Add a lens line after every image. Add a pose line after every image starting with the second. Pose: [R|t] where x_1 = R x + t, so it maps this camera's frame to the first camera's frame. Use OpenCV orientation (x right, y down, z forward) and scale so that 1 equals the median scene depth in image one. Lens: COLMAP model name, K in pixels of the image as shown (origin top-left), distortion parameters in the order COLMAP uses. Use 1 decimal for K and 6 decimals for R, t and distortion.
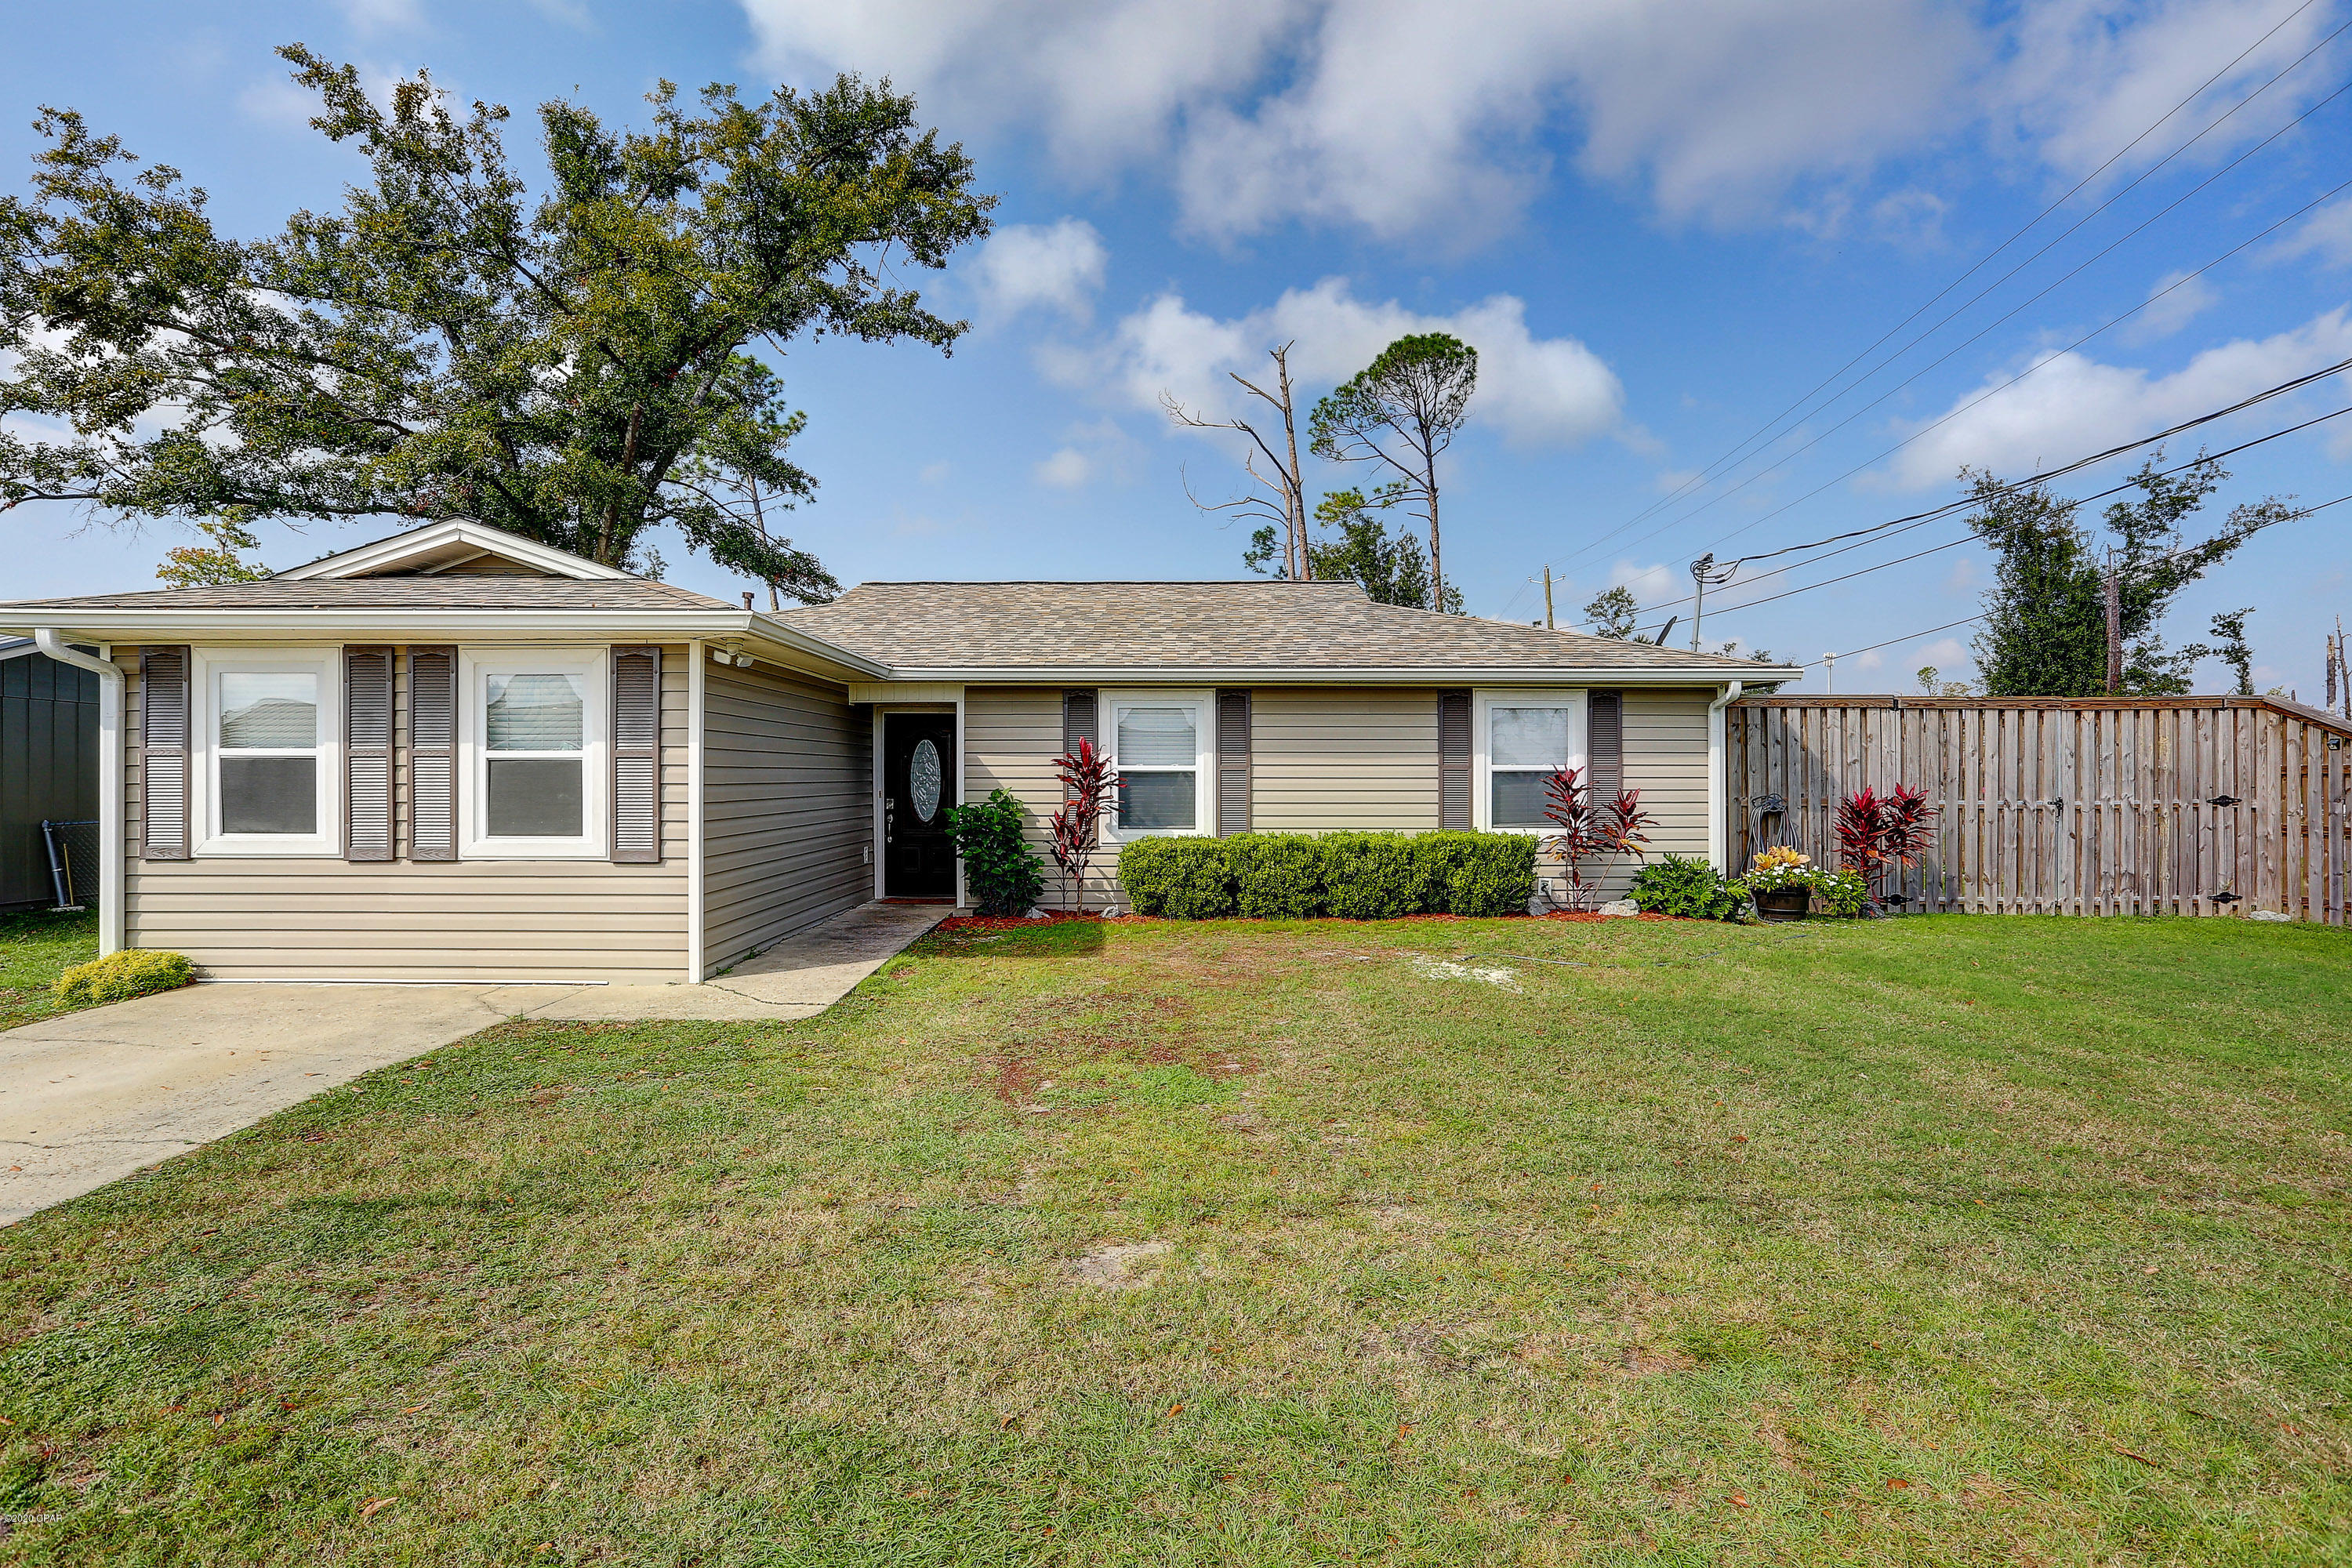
lens RADIAL K [[1101.3, 0, 1168.9], [0, 1101.3, 795.1], [0, 0, 1]] dist [-0.028532, 0.004669]
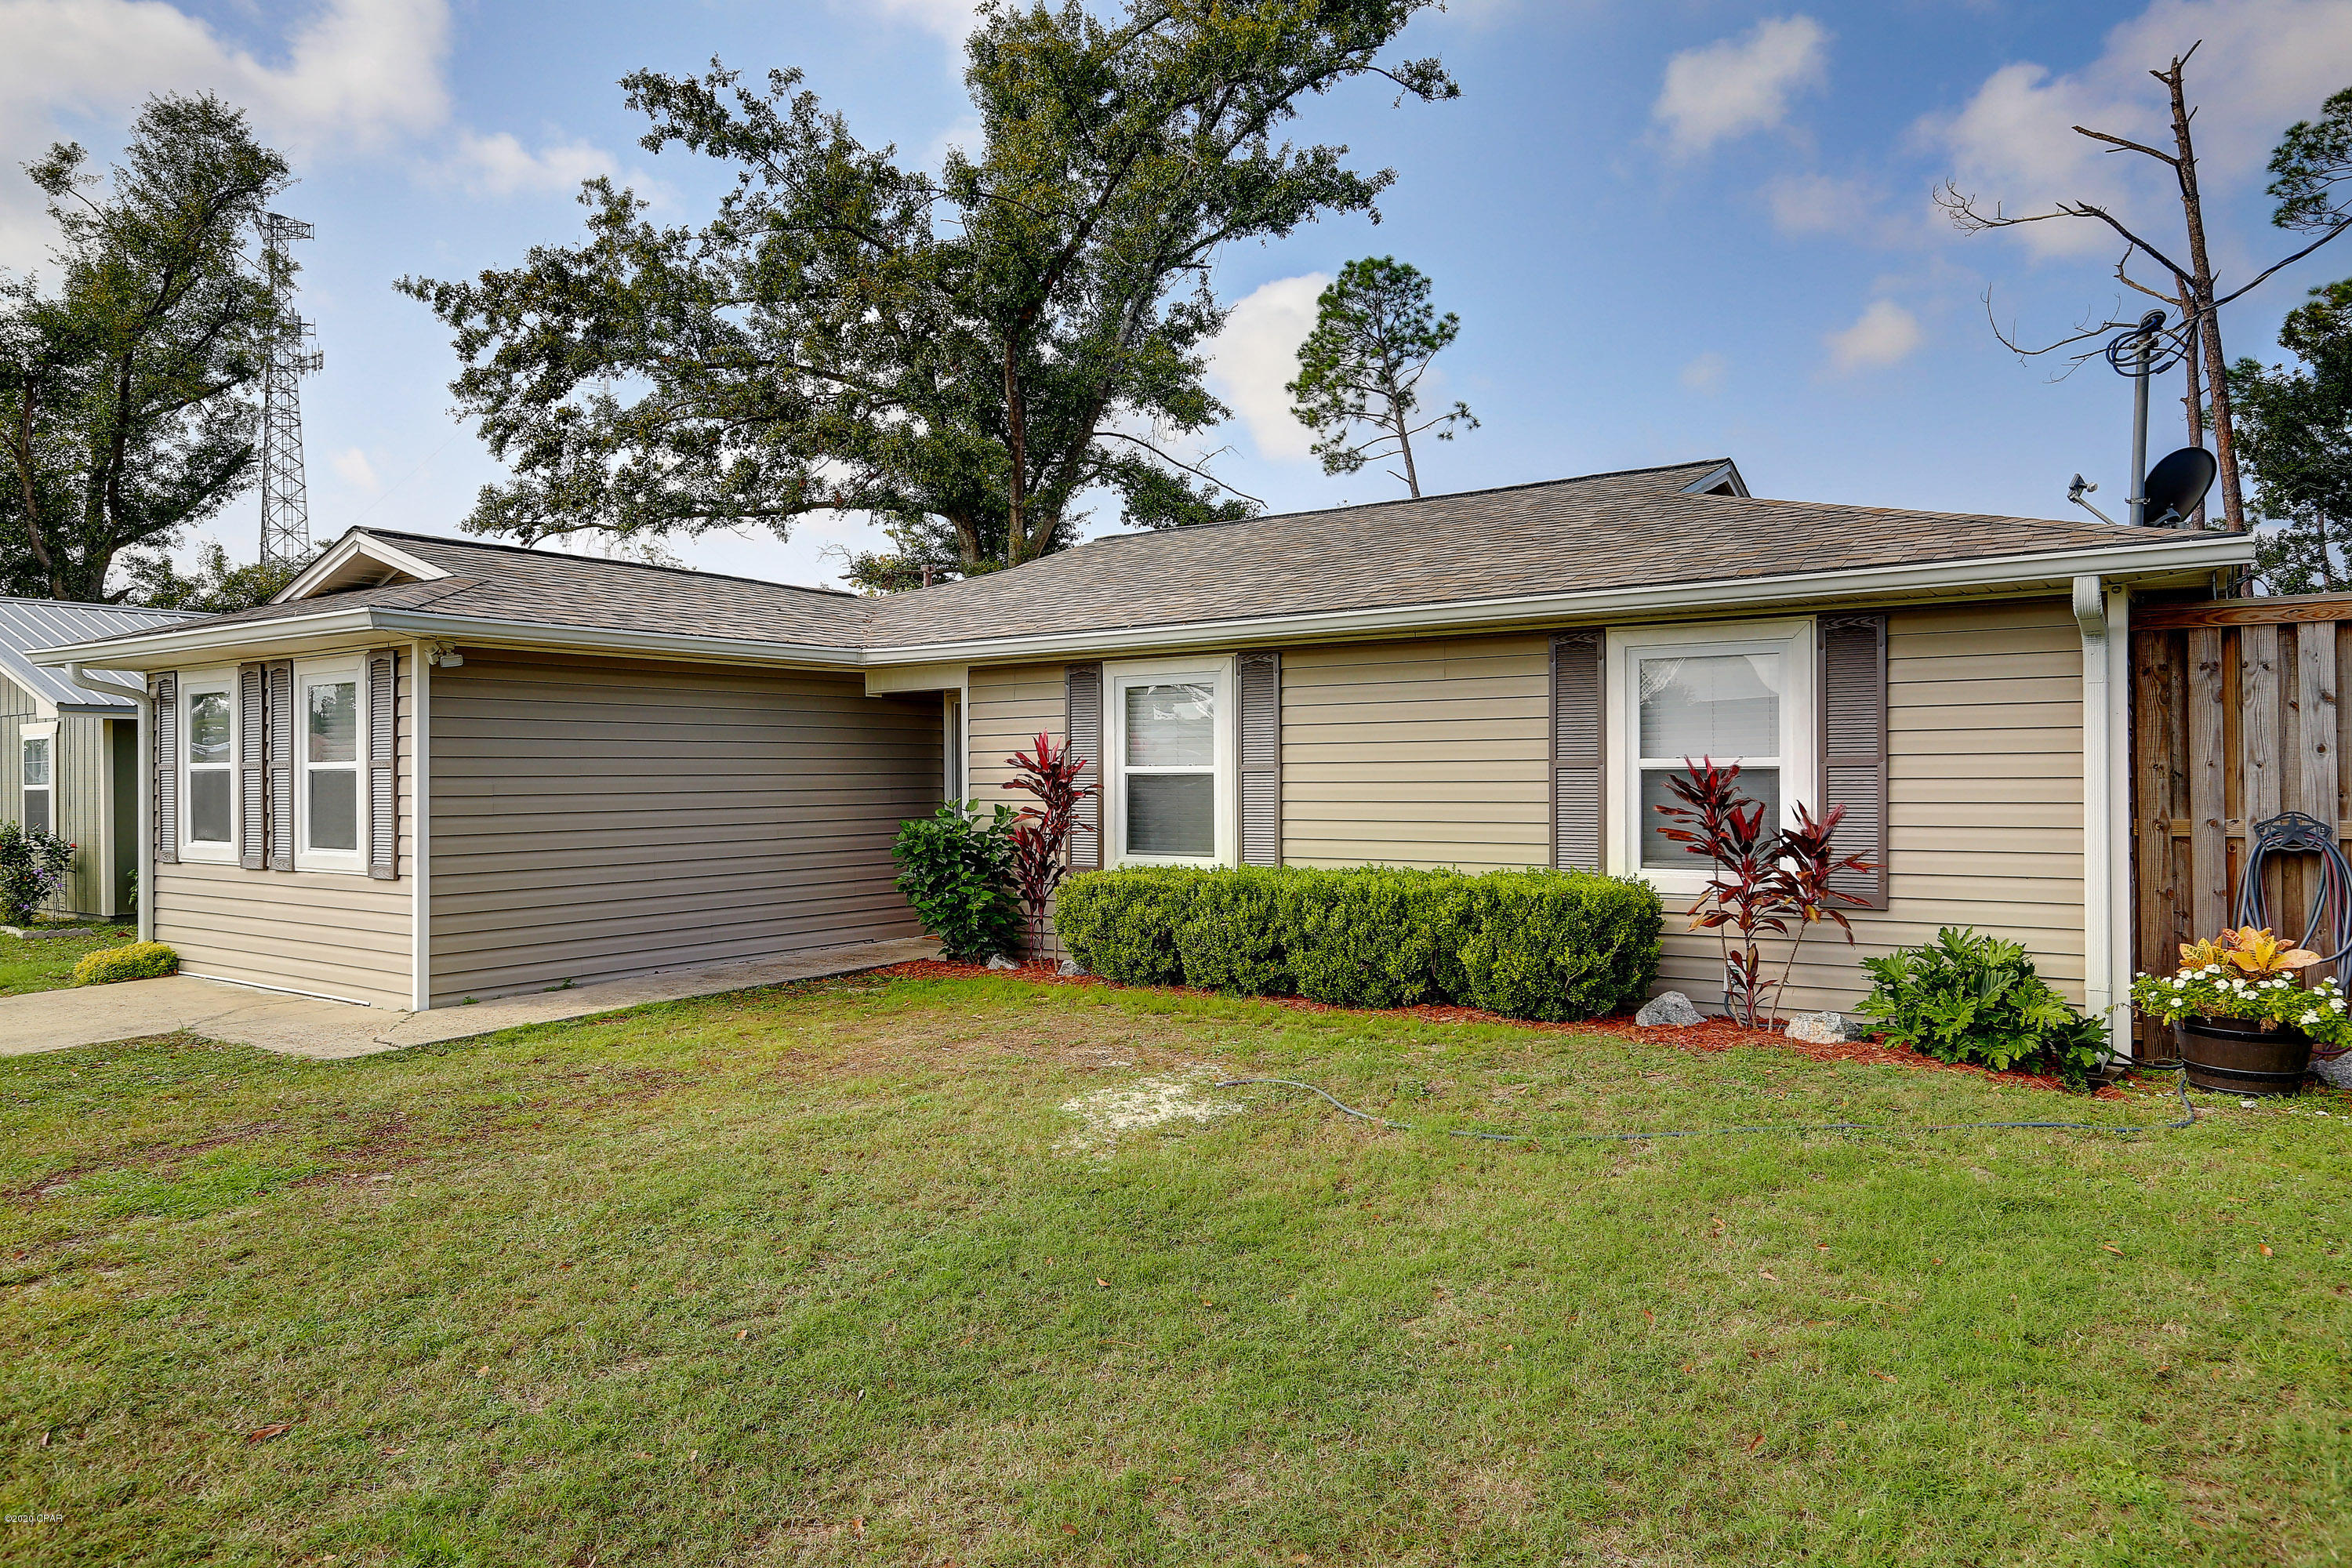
lens RADIAL K [[1422.8, 0, 1184.4], [0, 1422.8, 773.4], [0, 0, 1]] dist [-0.009900, 0.009237]
pose [[0.824378, -0.007647, -0.565988, 0.517727], [-0.001026, 0.999887, -0.015004, -0.007814], [0.566039, 0.012949, 0.824277, 0.250155]]
